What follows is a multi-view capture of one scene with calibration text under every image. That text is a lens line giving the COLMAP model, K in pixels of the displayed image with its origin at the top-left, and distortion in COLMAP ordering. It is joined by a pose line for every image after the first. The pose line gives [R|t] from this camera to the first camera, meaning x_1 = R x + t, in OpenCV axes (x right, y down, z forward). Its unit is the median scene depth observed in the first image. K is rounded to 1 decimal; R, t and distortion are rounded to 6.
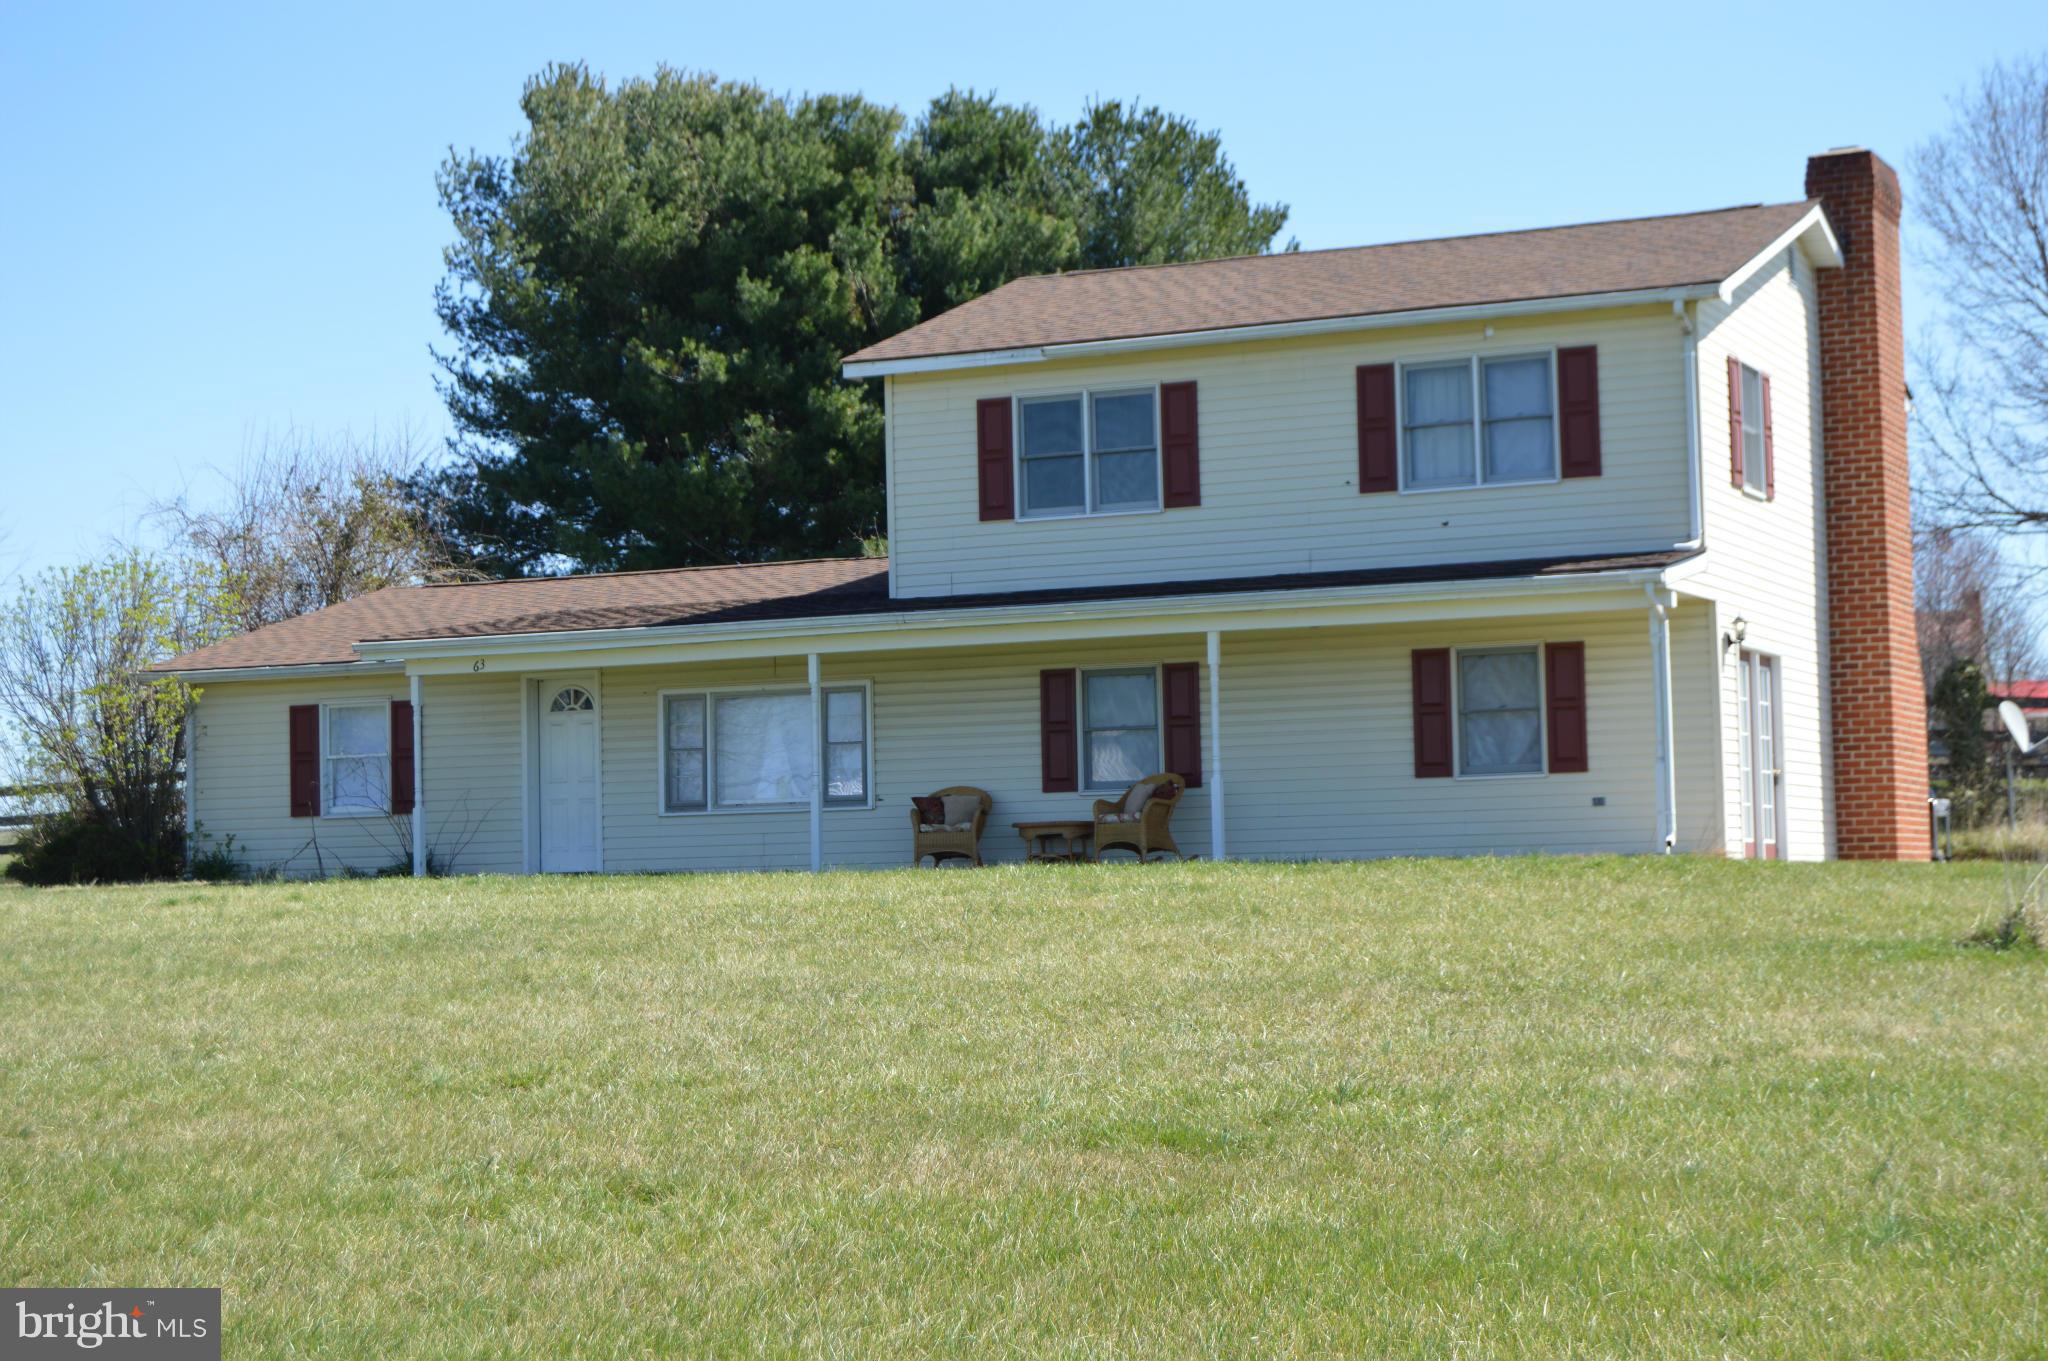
lens RADIAL K [[3686.1, 0, 1024.0], [0, 3686.1, 680.5], [0, 0, 1]] dist [-0.034825, -0.087702]
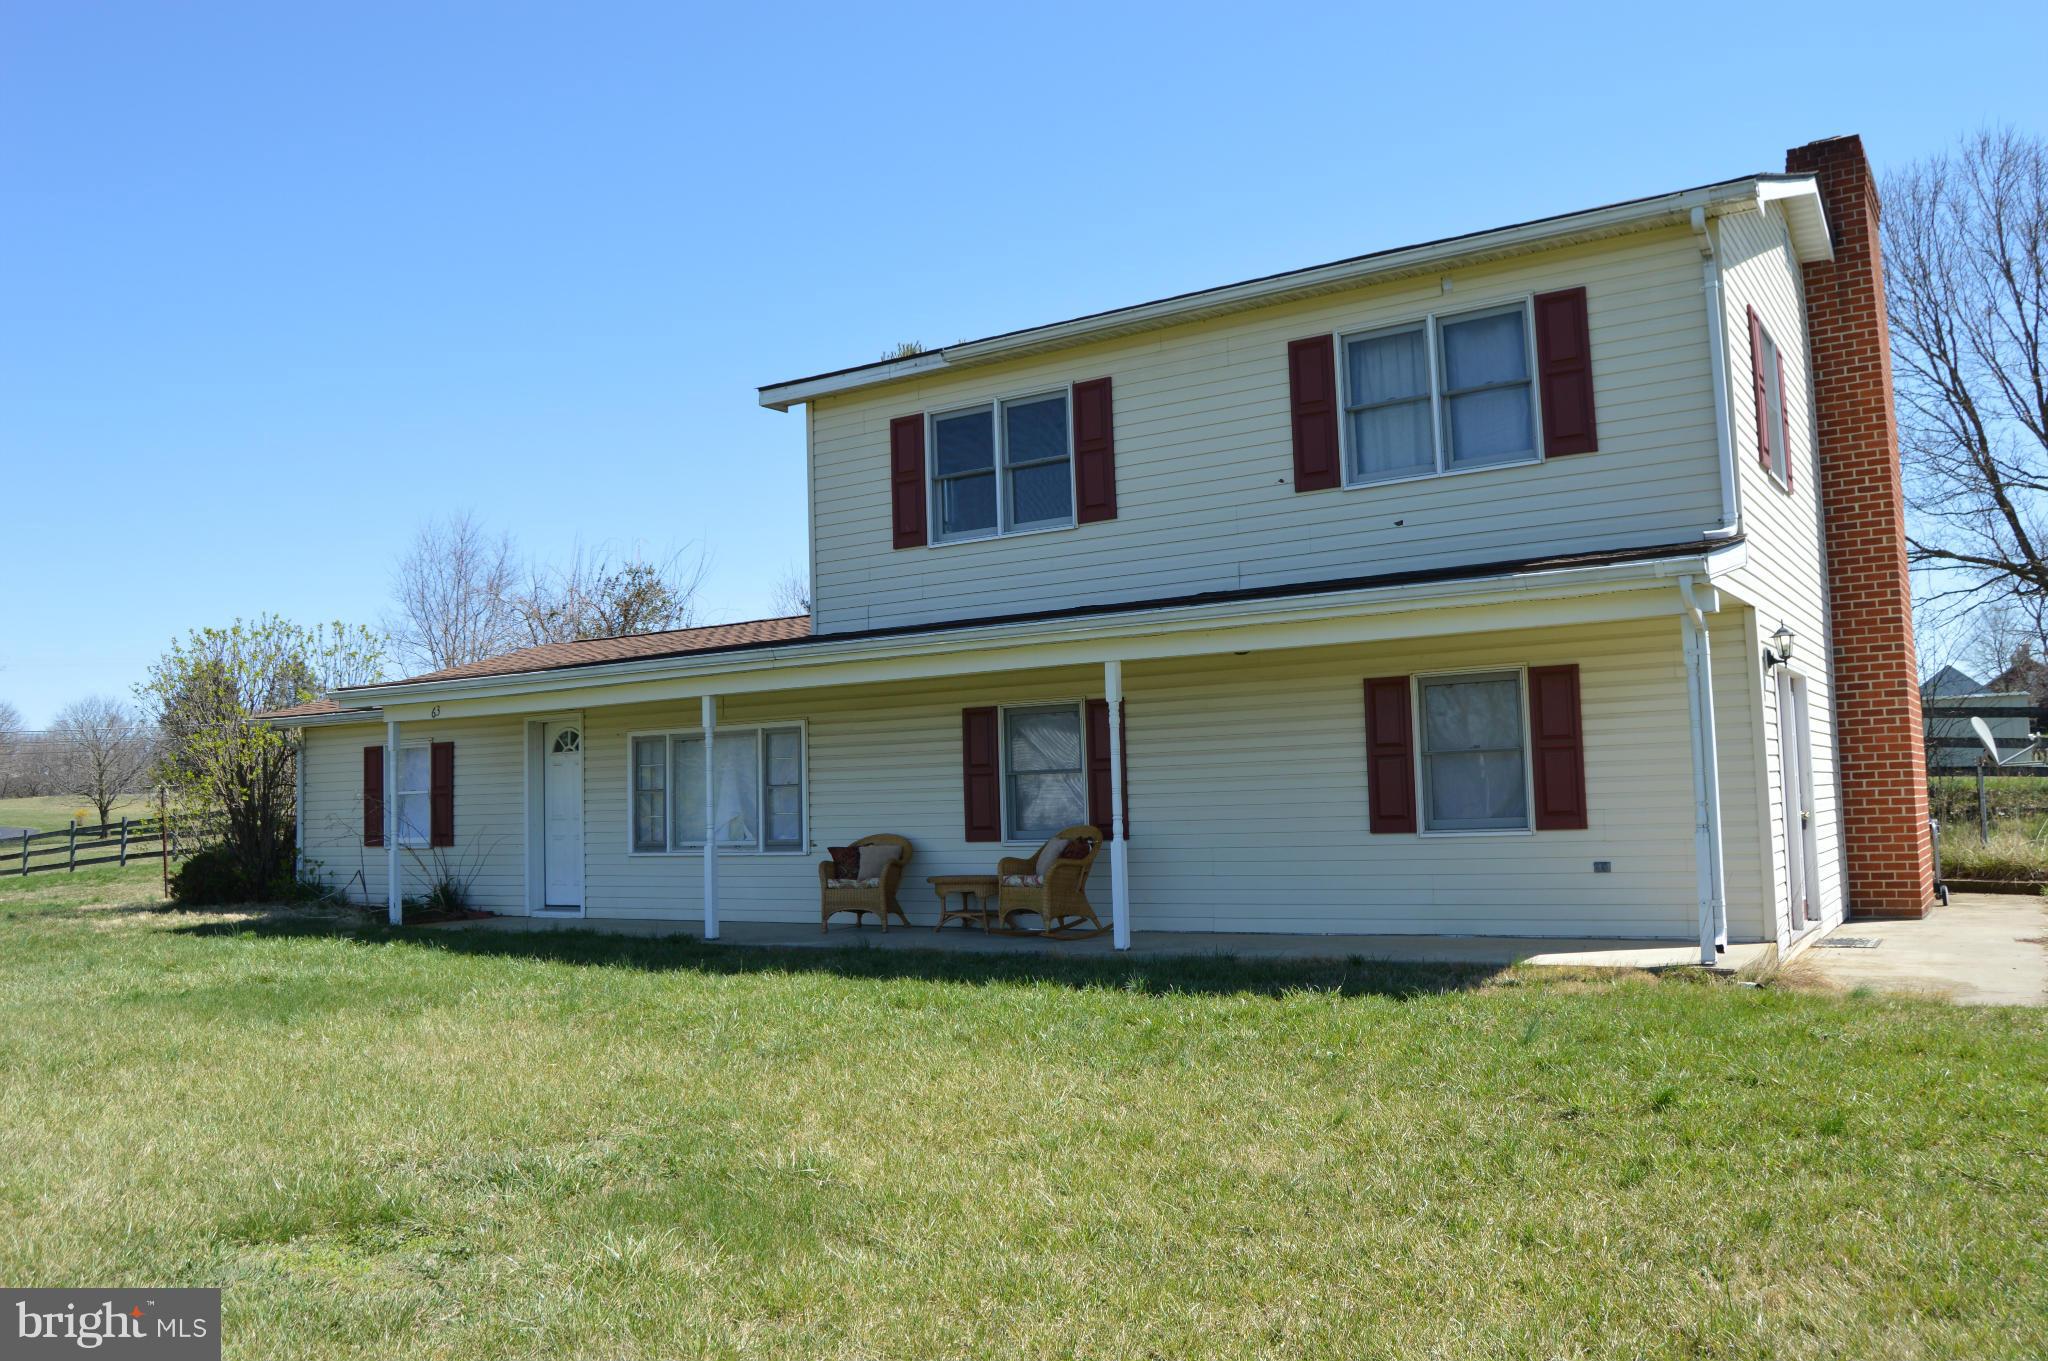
lens RADIAL K [[1547.9, 0, 1046.6], [0, 1547.9, 673.7], [0, 0, 1]] dist [-0.083877, 0.001501]
pose [[0.989073, -0.020135, -0.146047, 0.082753], [0.018208, 0.999729, -0.014521, -0.005567], [0.146299, 0.011703, 0.989171, 0.625977]]
